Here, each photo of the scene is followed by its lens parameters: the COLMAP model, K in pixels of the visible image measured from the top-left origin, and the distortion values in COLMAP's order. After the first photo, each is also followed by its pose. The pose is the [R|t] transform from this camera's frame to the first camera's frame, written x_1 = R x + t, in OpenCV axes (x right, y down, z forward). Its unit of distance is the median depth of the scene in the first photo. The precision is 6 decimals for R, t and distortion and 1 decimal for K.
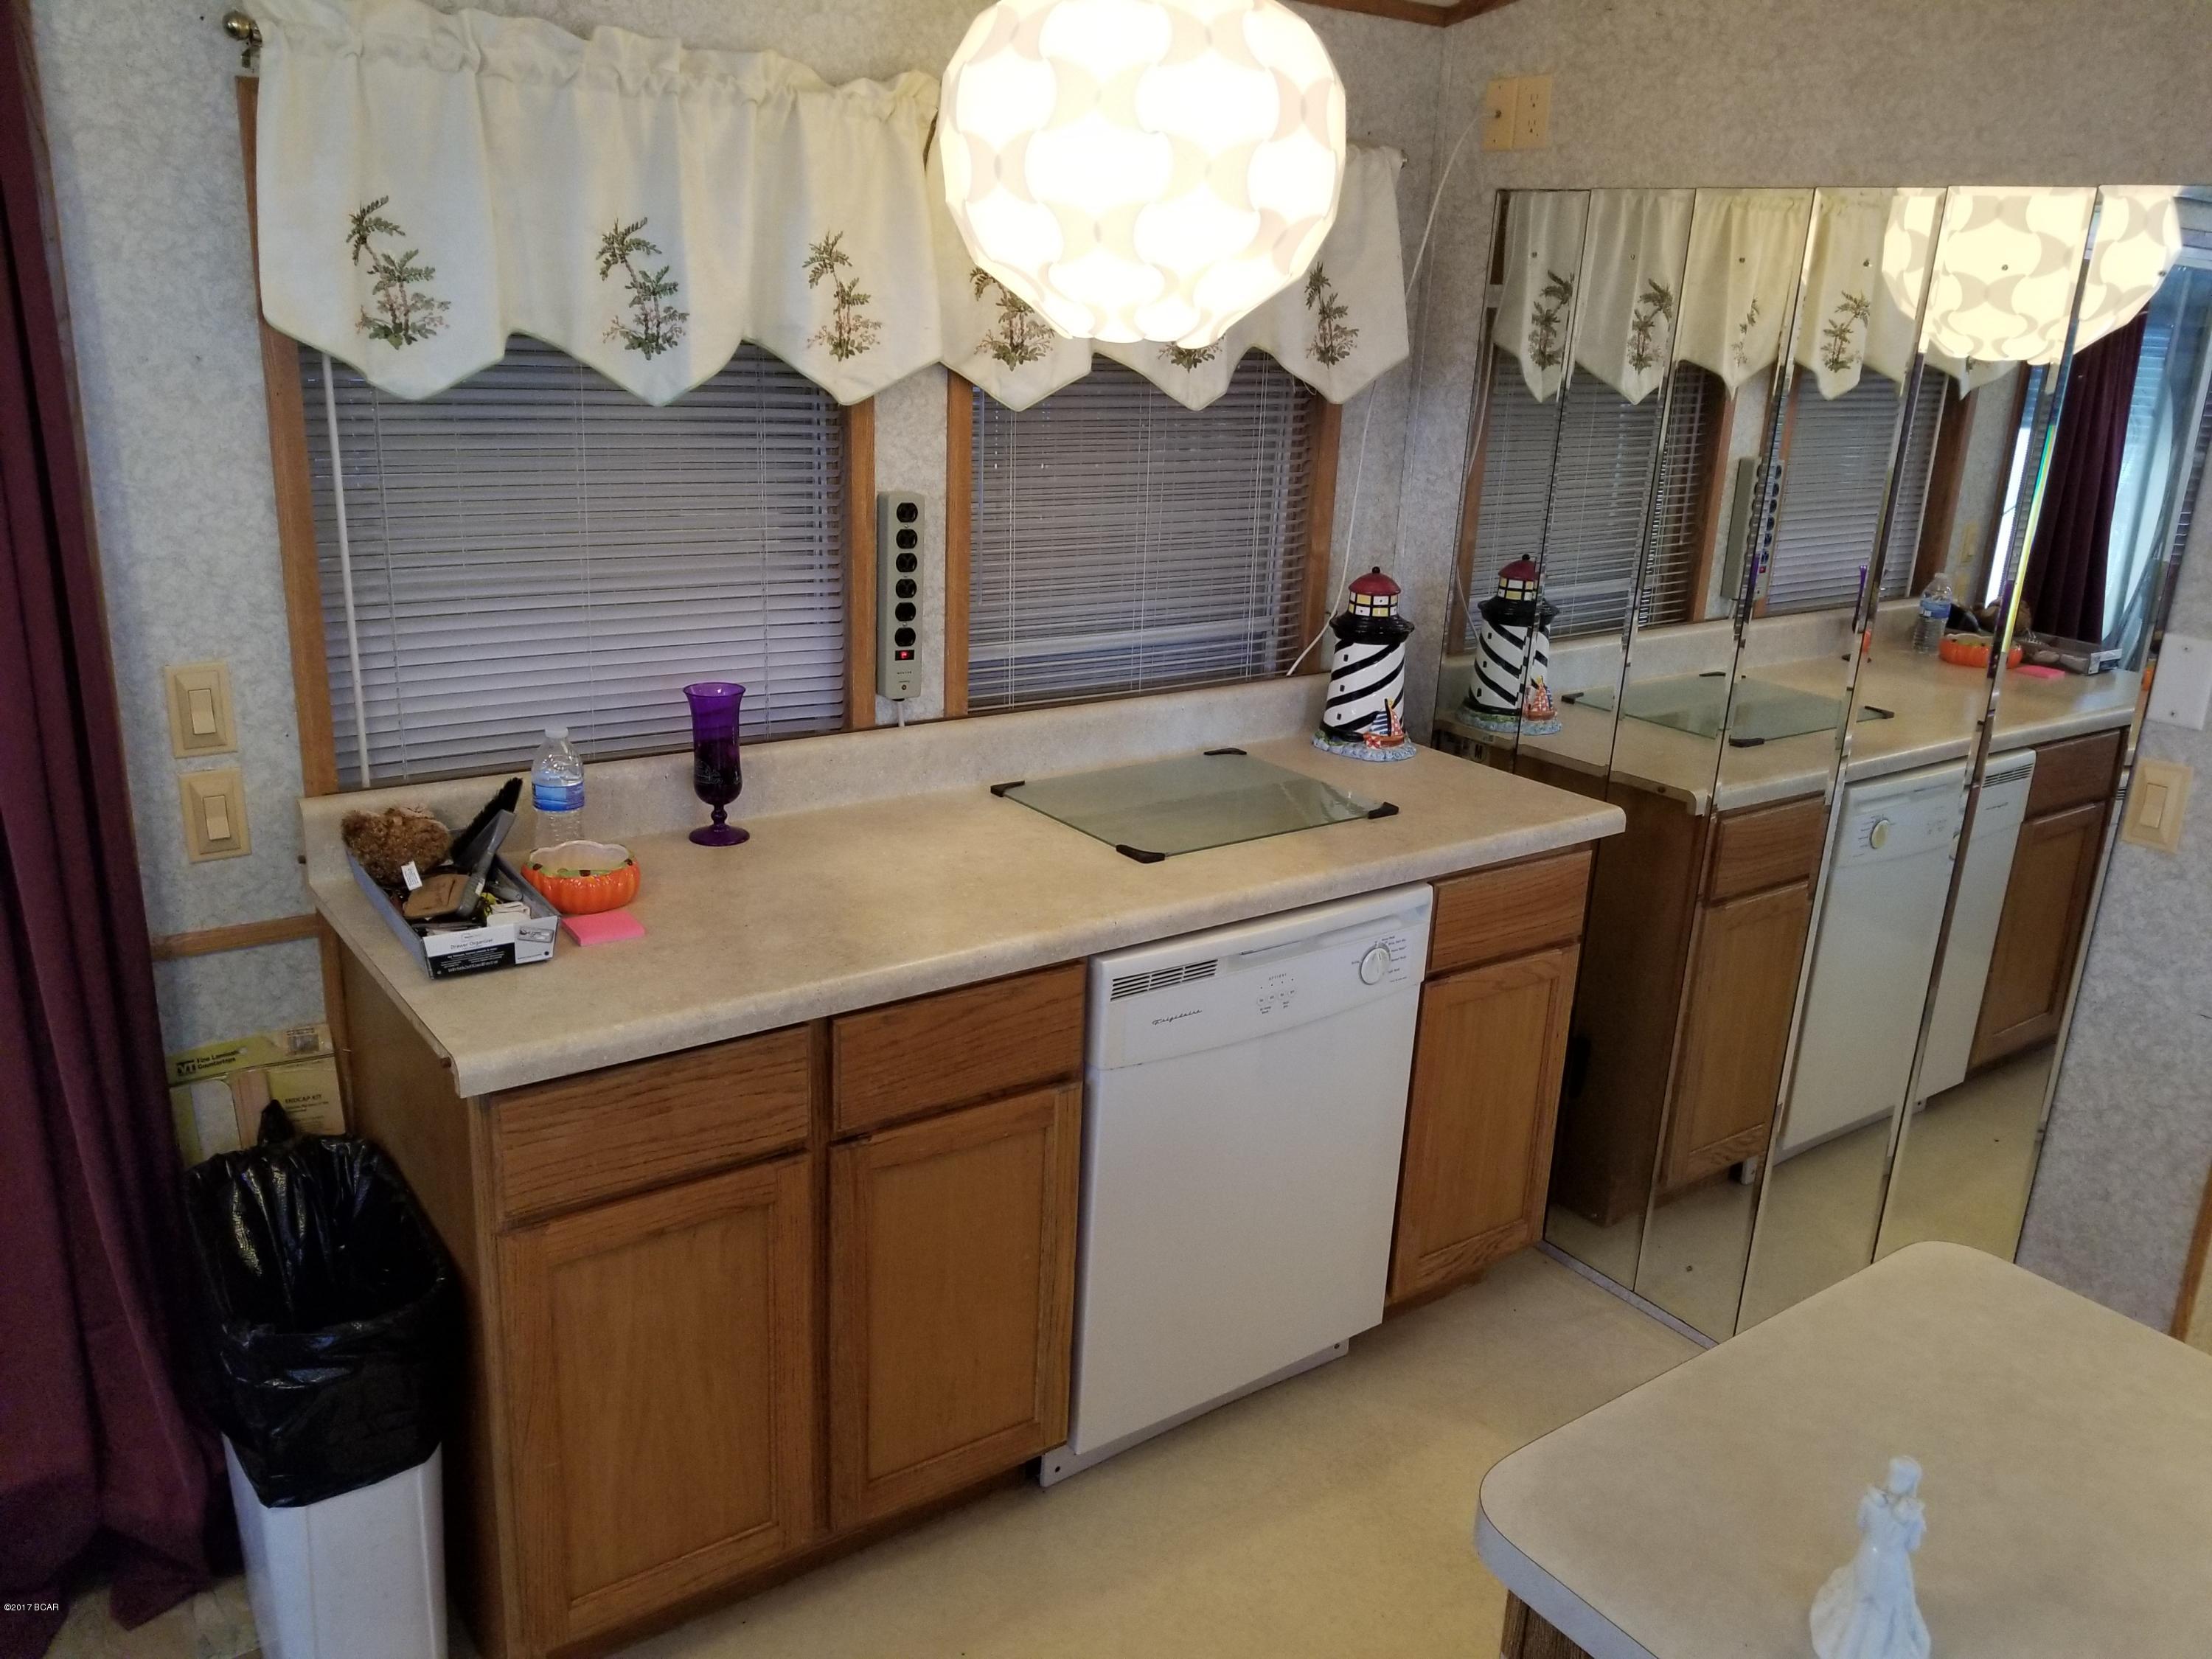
lens RADIAL K [[1702.7, 0, 1073.9], [0, 1702.7, 831.8], [0, 0, 1]] dist [0.080171, -0.141767]
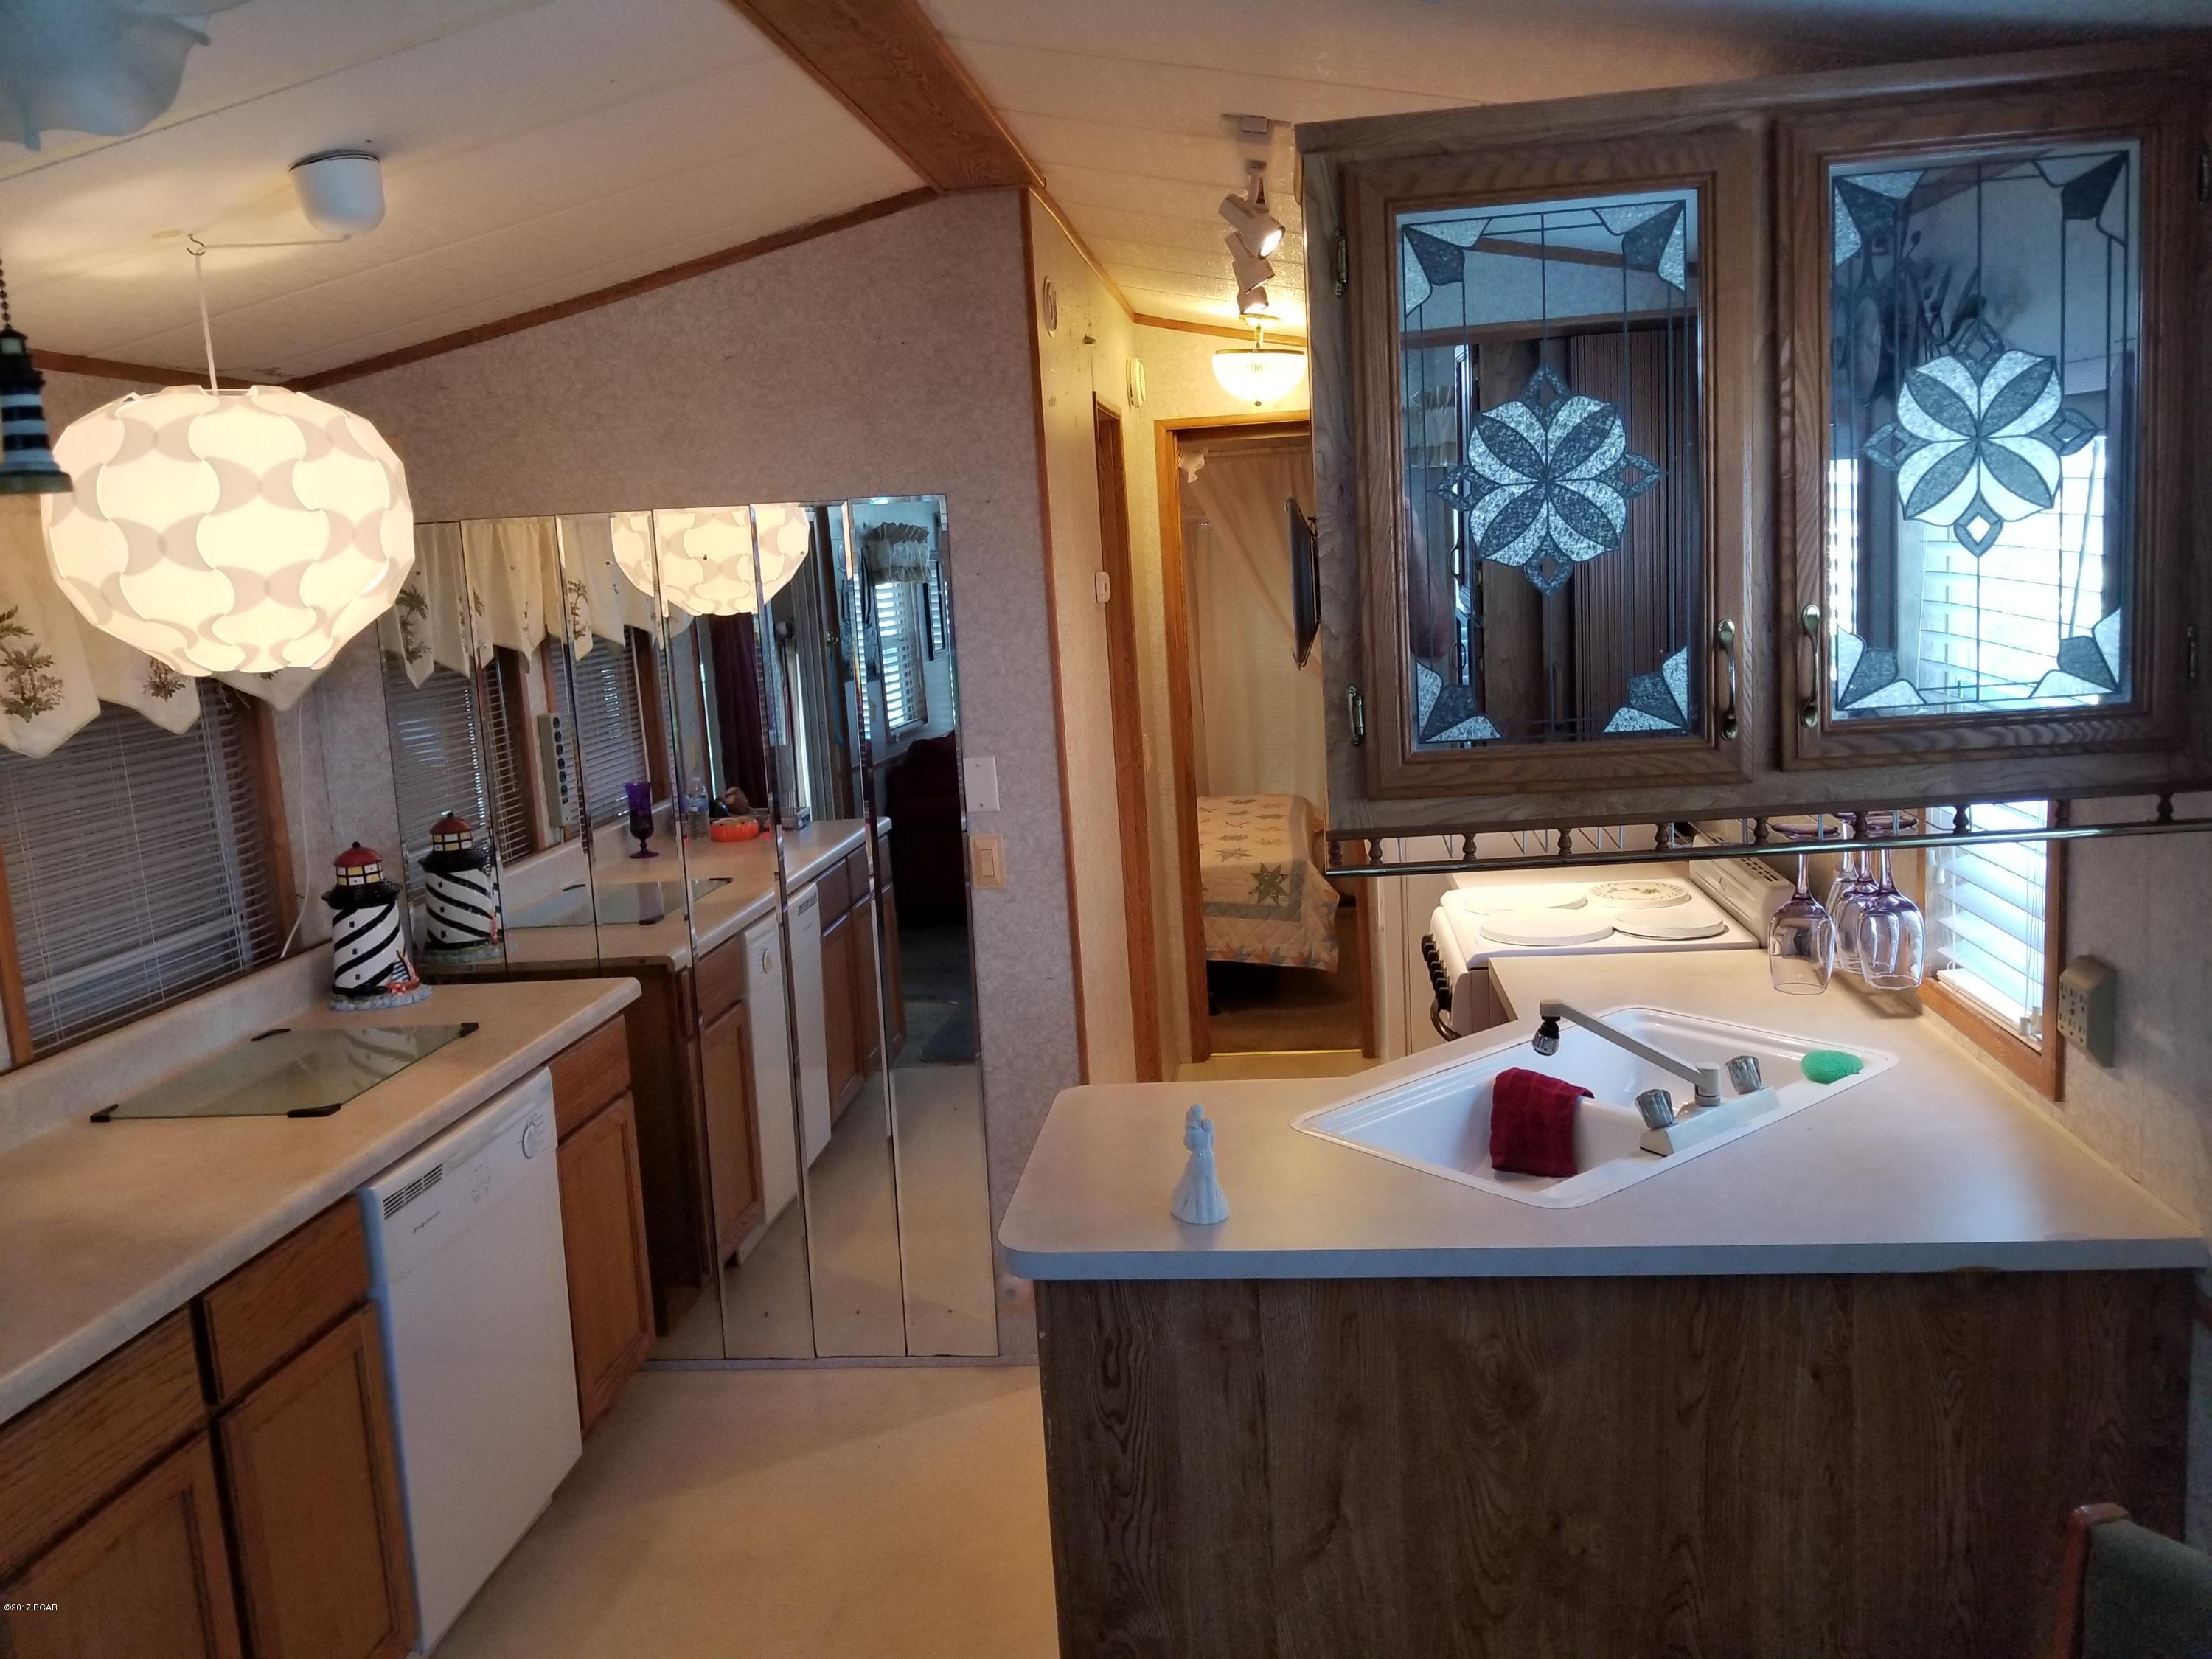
lens RADIAL K [[1667.3, 0, 1106.0], [0, 1667.3, 829.5], [0, 0, 1]] dist [0.077552, -0.173818]
pose [[0.673428, -0.201016, 0.711398, -0.354529], [0.309773, 0.950490, -0.024664, 0.024912], [-0.671219, 0.236982, 0.702356, -0.158972]]
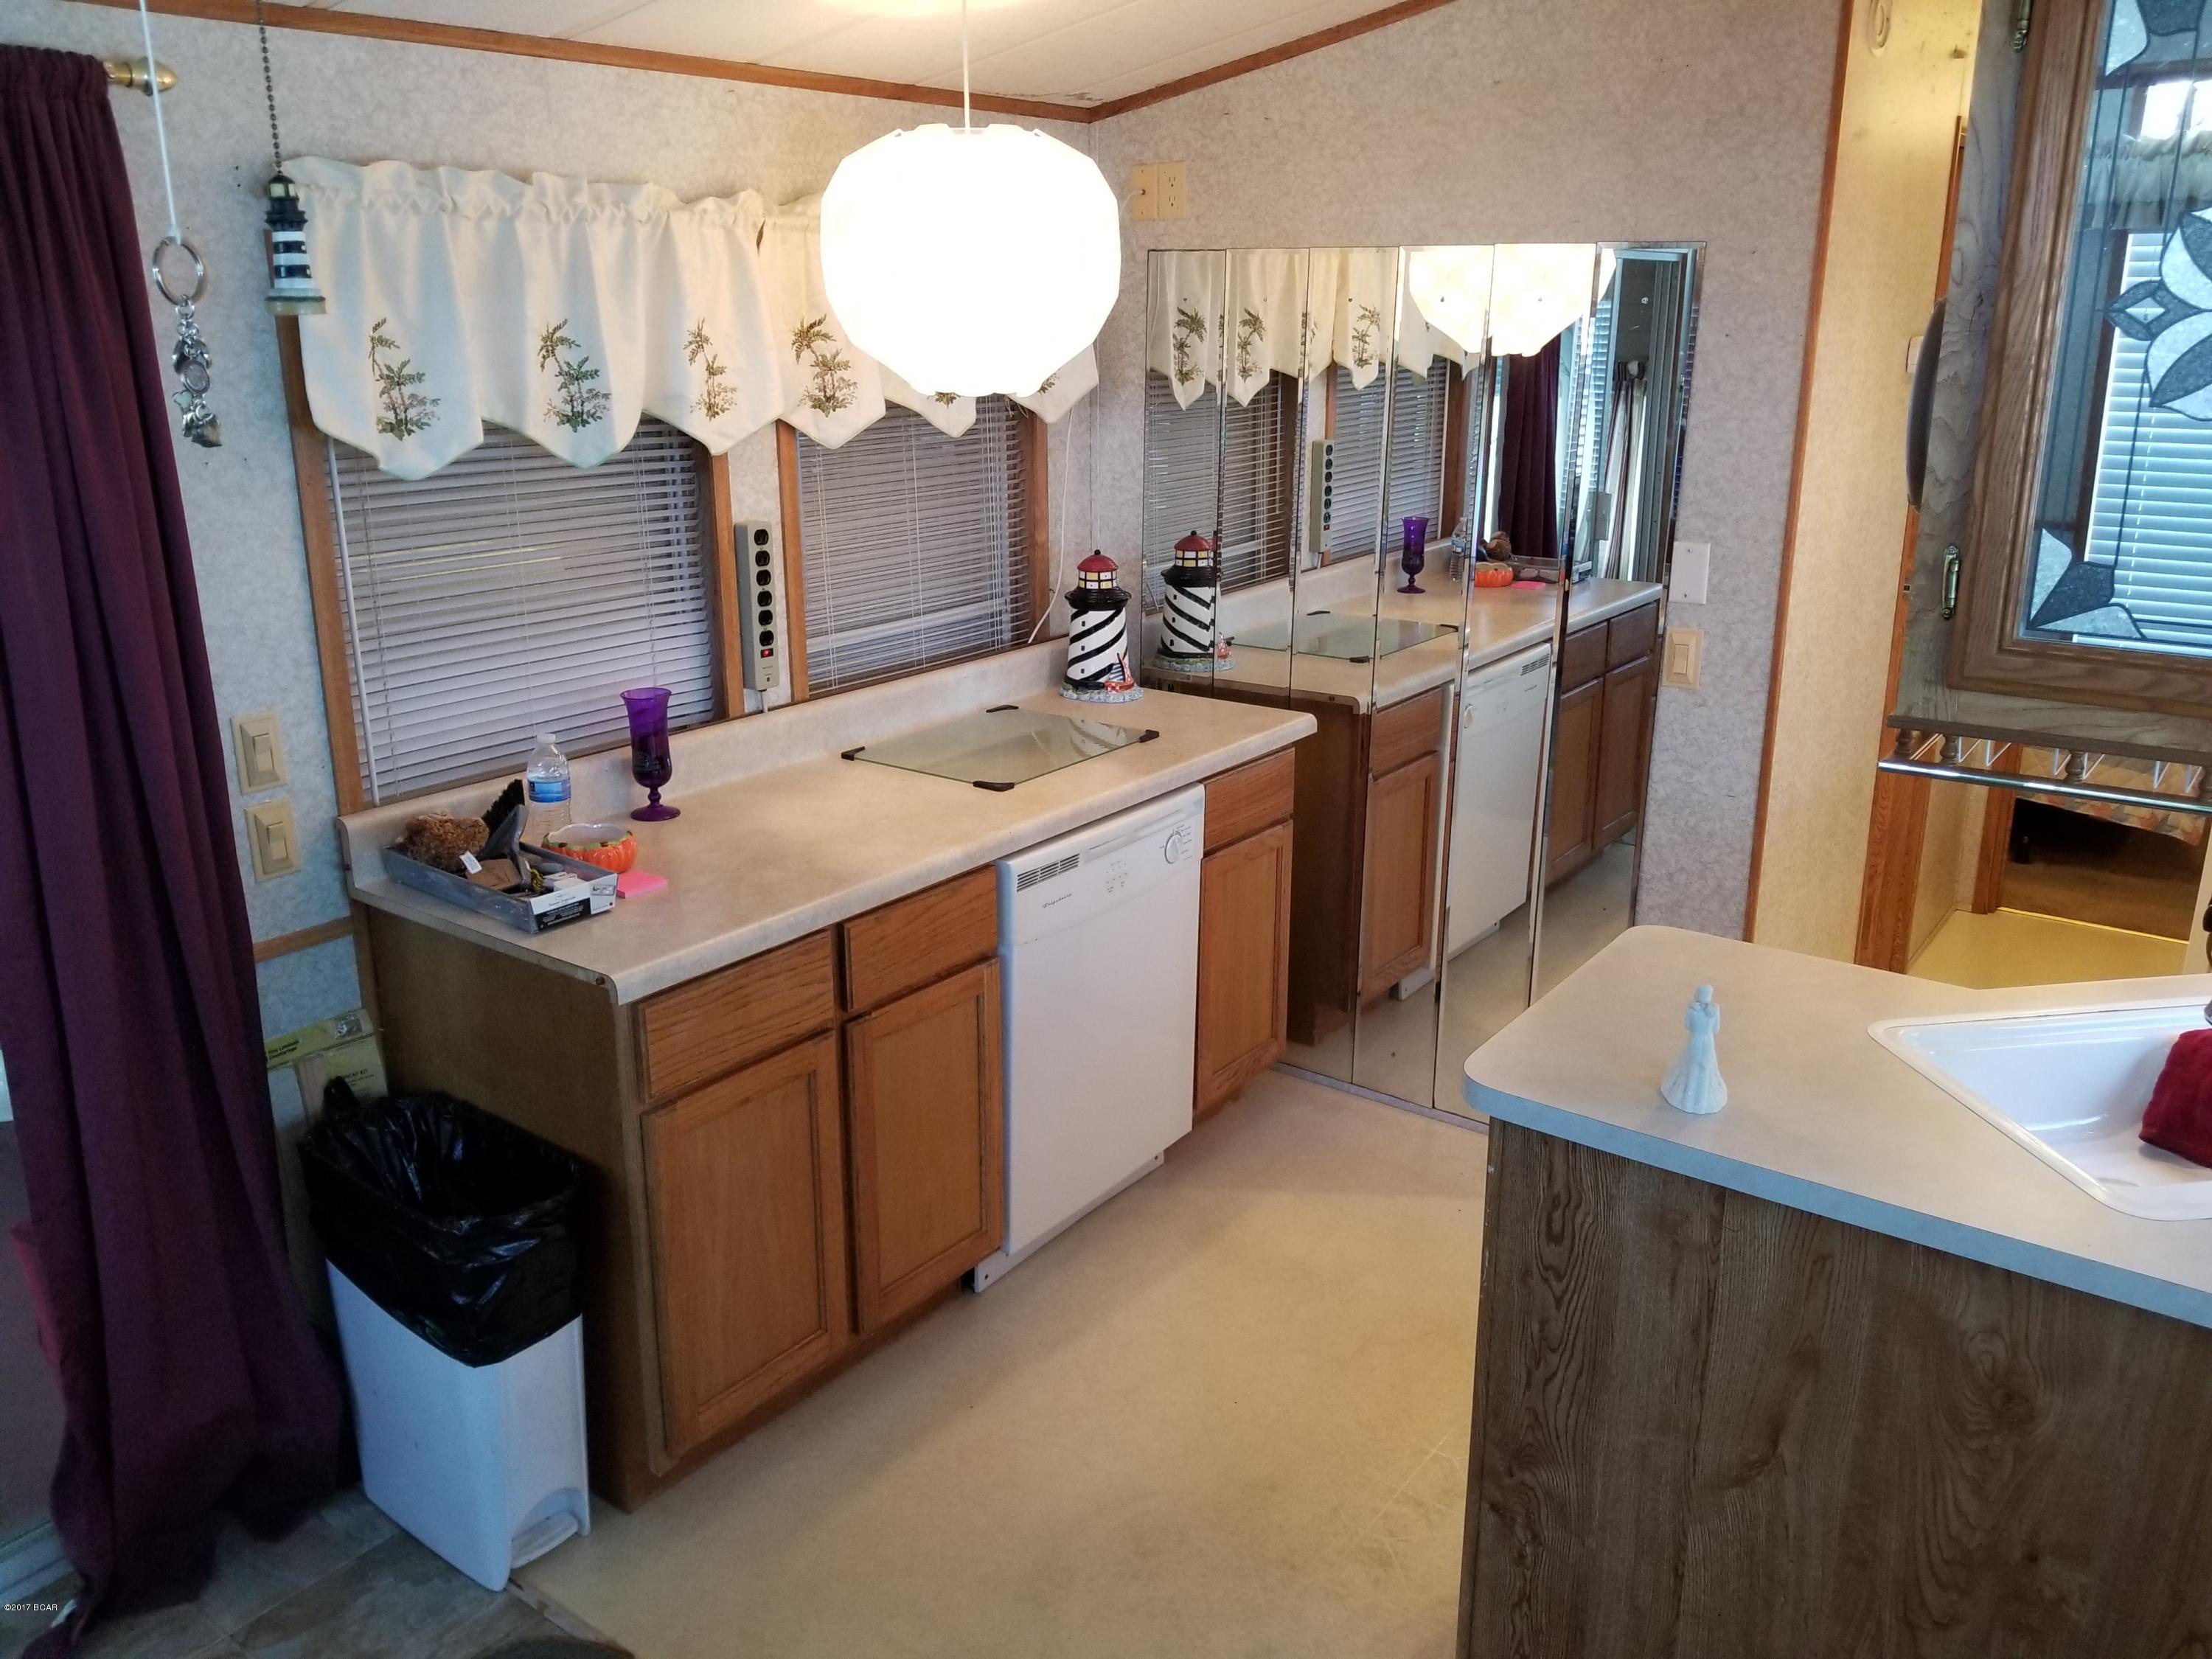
lens RADIAL K [[1653.8, 0, 1068.6], [0, 1653.8, 803.9], [0, 0, 1]] dist [0.079765, -0.159886]
pose [[0.958178, -0.129098, 0.255397, -0.226283], [0.131929, 0.991241, 0.006091, 0.026342], [-0.253946, 0.027858, 0.966817, -0.217323]]
